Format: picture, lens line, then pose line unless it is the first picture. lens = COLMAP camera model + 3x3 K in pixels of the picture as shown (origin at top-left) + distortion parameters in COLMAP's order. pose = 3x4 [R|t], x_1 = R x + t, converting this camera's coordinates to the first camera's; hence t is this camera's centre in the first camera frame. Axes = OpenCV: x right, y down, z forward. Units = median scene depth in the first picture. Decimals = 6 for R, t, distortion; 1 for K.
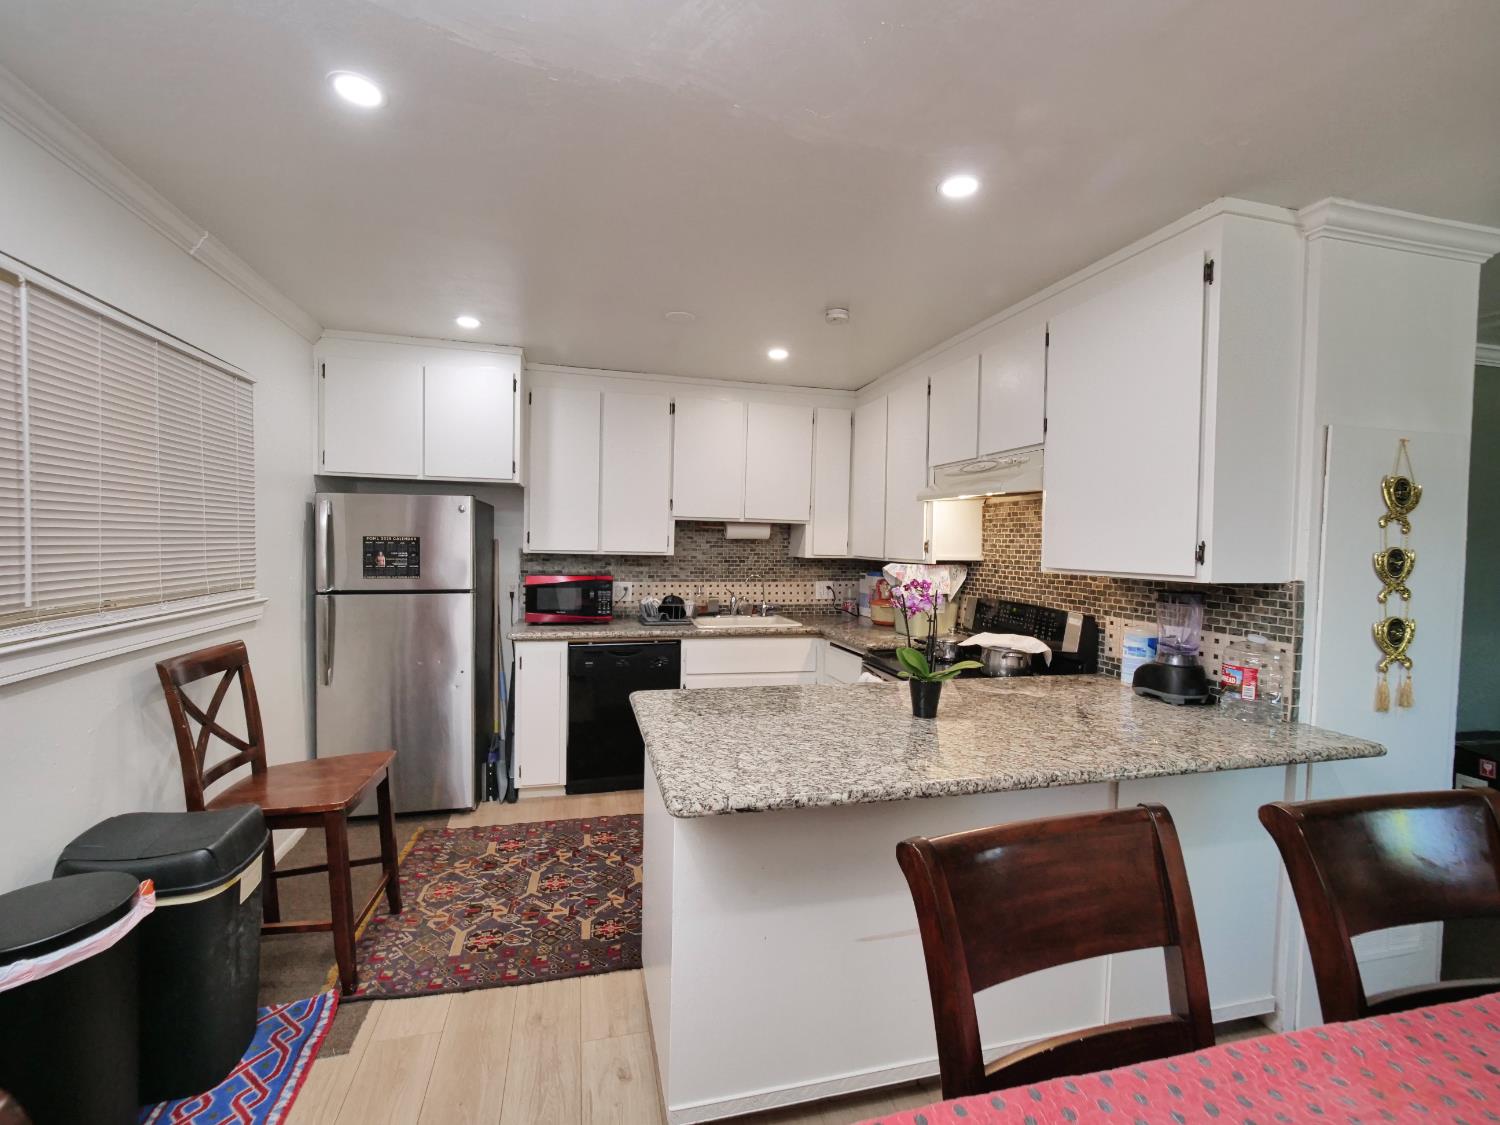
lens RADIAL K [[641.7, 0, 730.4], [0, 641.7, 559.5], [0, 0, 1]] dist [-0.003048, 0.001342]
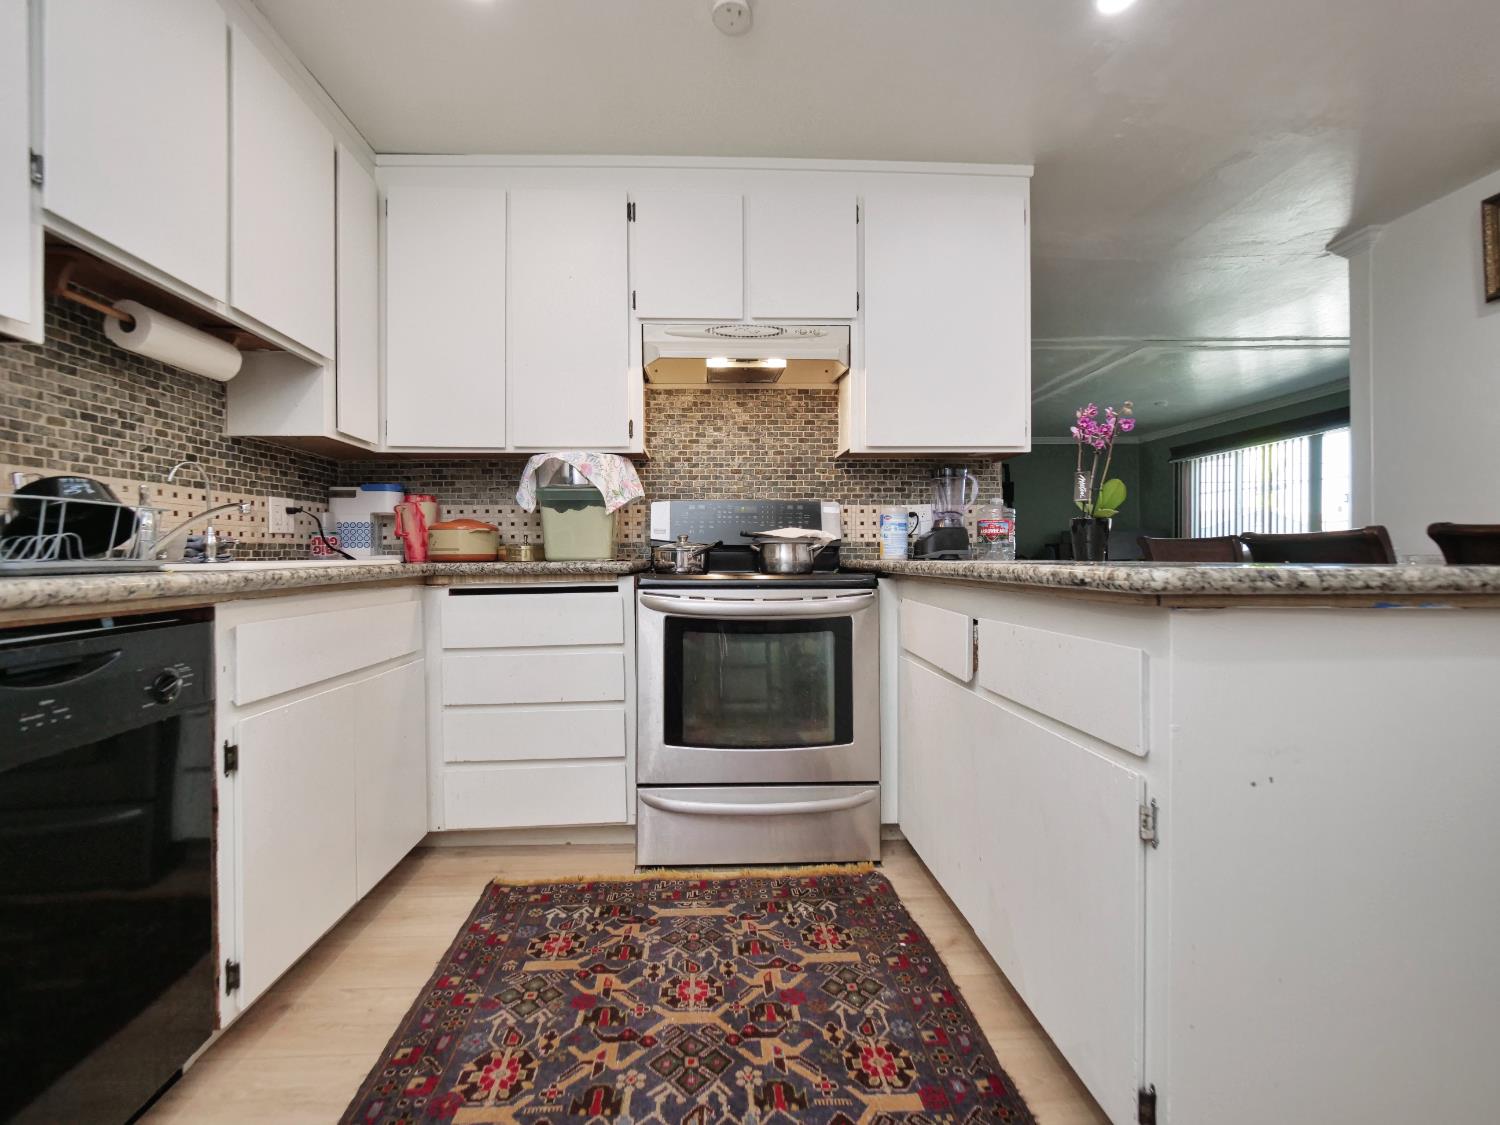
lens RADIAL K [[641.7, 0, 730.4], [0, 641.7, 559.5], [0, 0, 1]] dist [-0.003048, 0.001342]
pose [[0.192385, -0.024218, 0.981021, -0.399267], [0.039192, 0.999087, 0.016978, 0.124374], [-0.980537, 0.035182, 0.193158, 0.793232]]
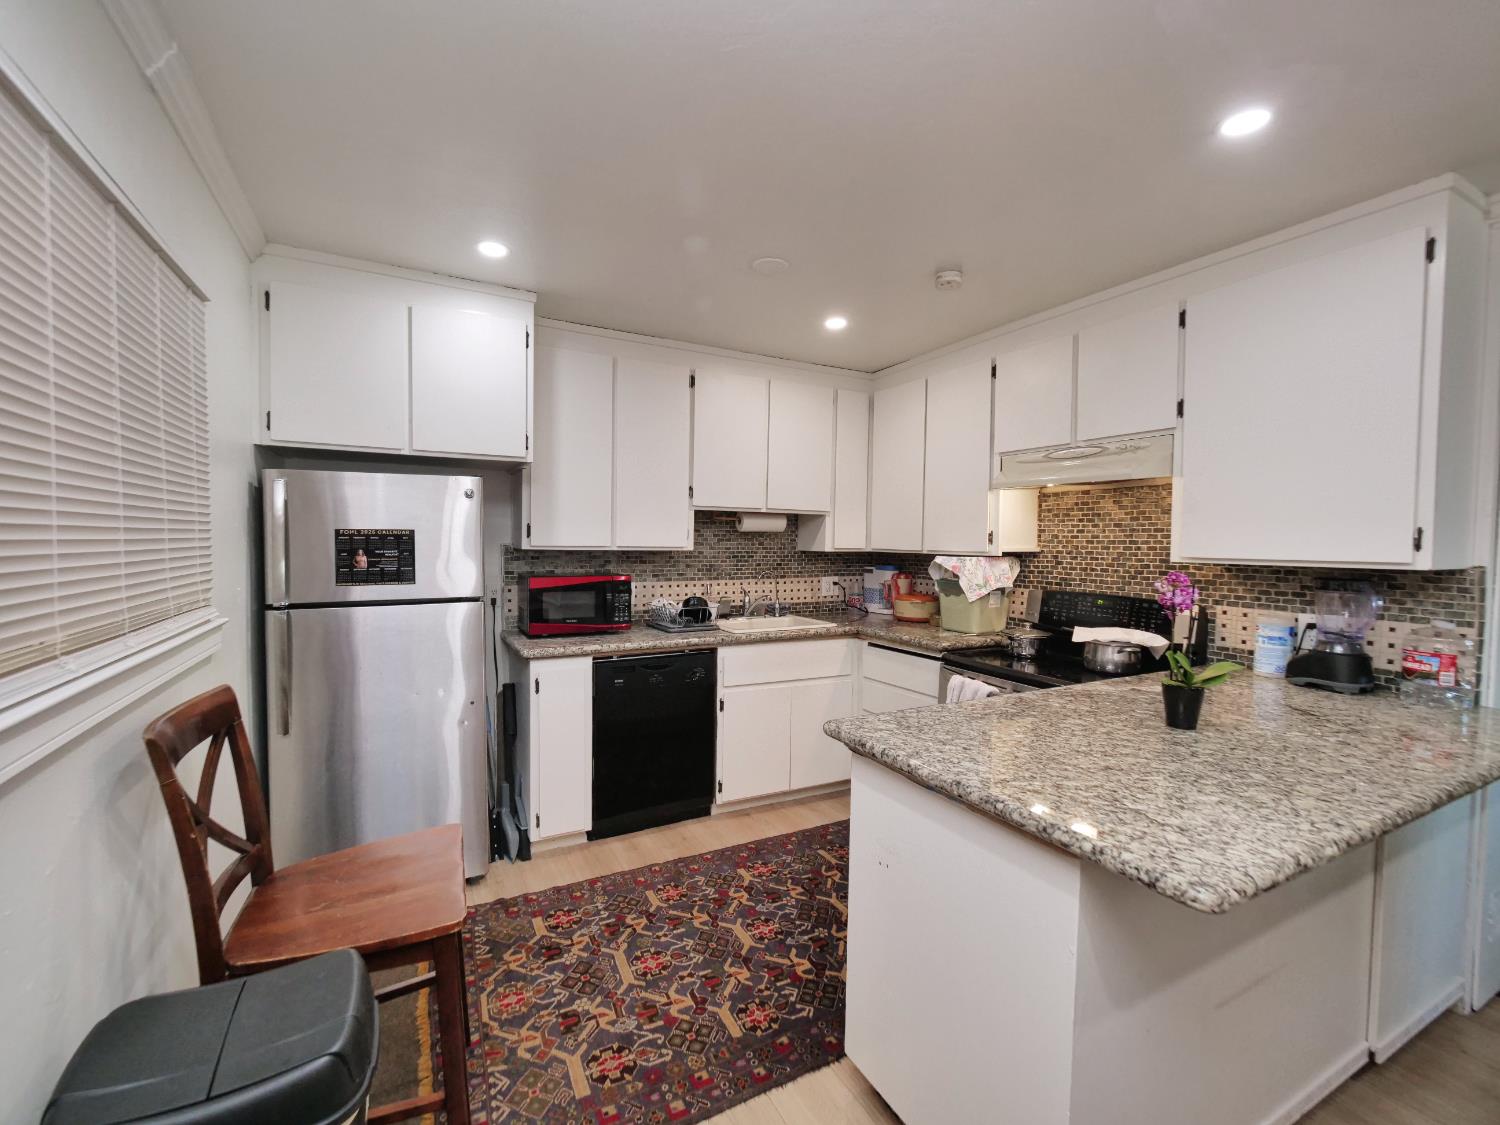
lens RADIAL K [[641.7, 0, 730.4], [0, 641.7, 559.5], [0, 0, 1]] dist [-0.003048, 0.001342]
pose [[0.972314, -0.015307, 0.233178, -0.303032], [0.013829, 0.999873, 0.007975, -0.000888], [-0.233270, -0.004530, 0.972401, 0.175848]]
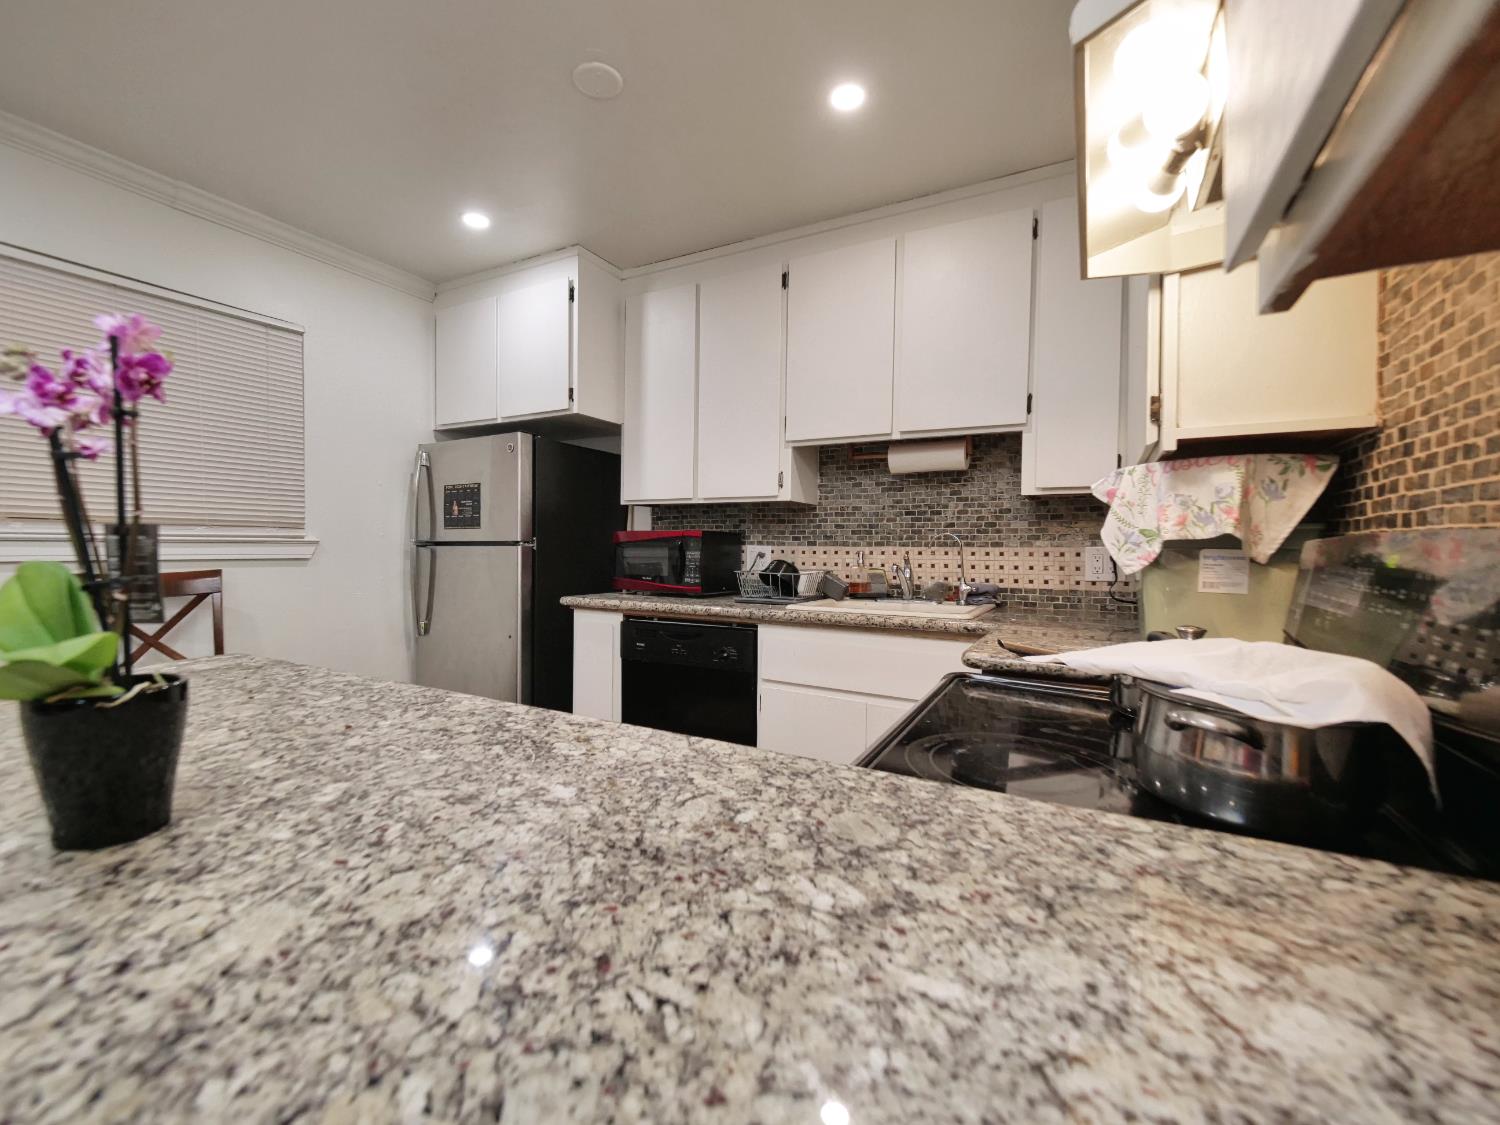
lens RADIAL K [[643.1, 0, 727.6], [0, 643.1, 559.1], [0, 0, 1]] dist [-0.007776, 0.000114]
pose [[0.727431, 0.003353, -0.686173, 0.398486], [-0.017913, 0.999740, -0.014105, 0.080225], [0.685947, 0.022552, 0.727302, 0.592069]]
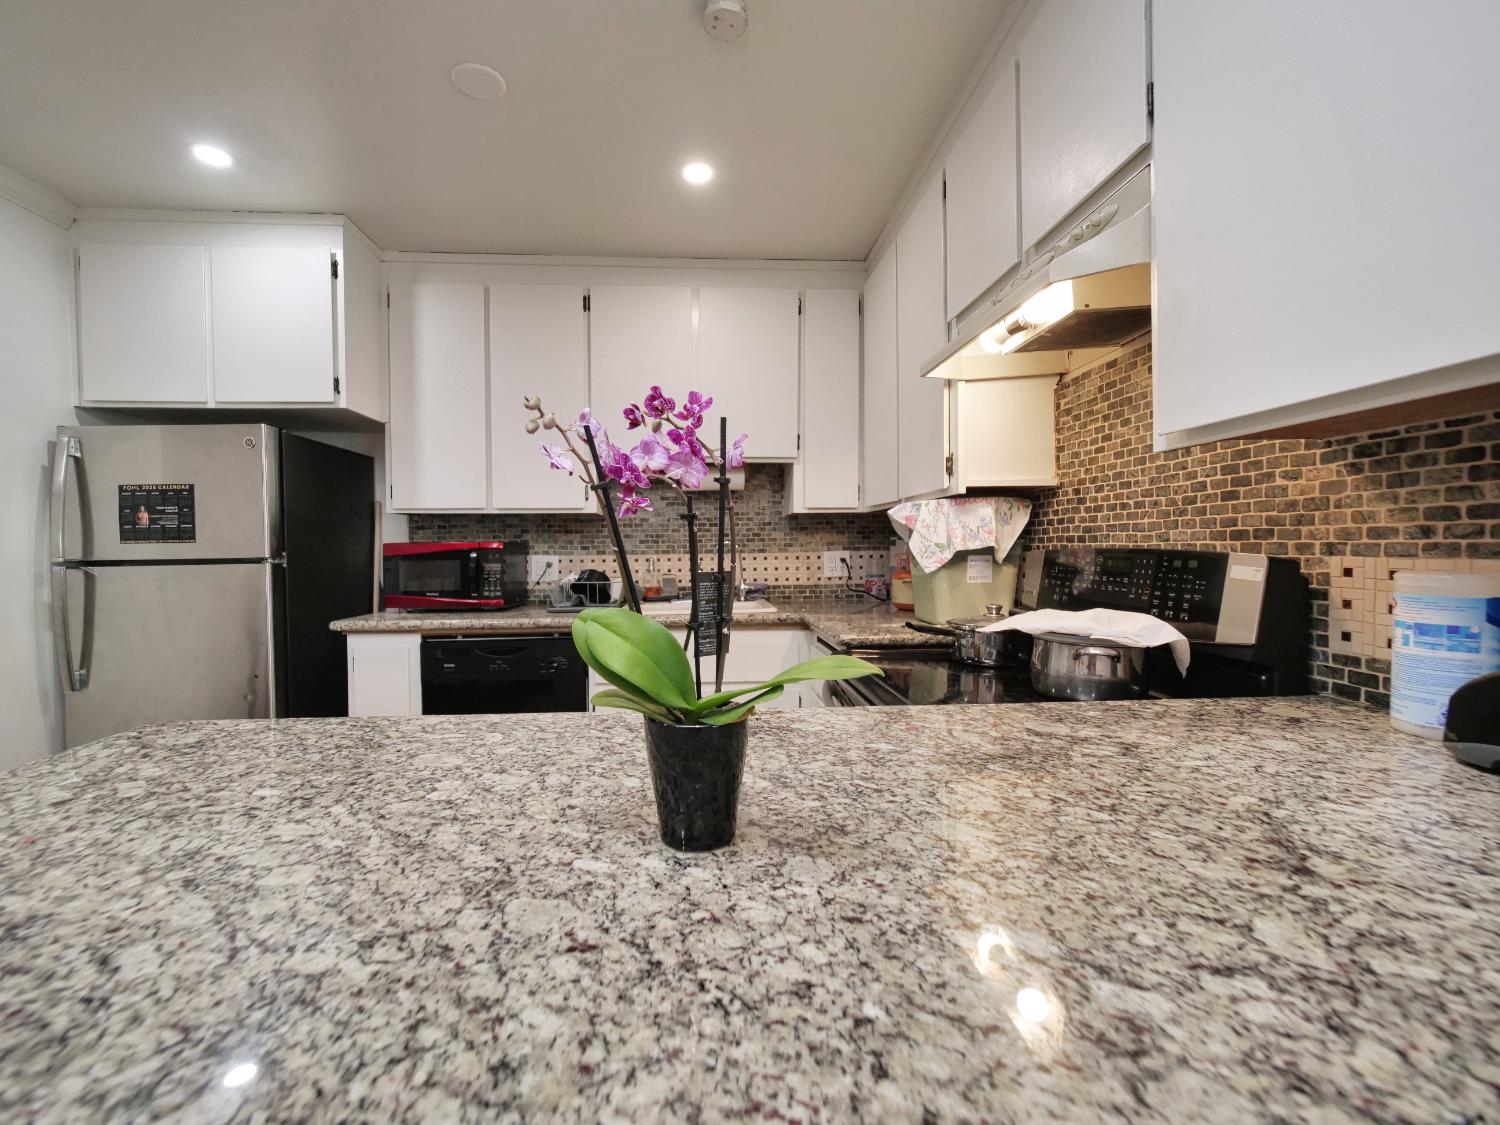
lens RADIAL K [[640.7, 0, 730.8], [0, 640.7, 559.8], [0, 0, 1]] dist [-0.007127, 0.000231]
pose [[0.982709, -0.023115, -0.183709, 0.227811], [0.020987, 0.999688, -0.013516, 0.071191], [0.183964, 0.009427, 0.982888, 0.426195]]
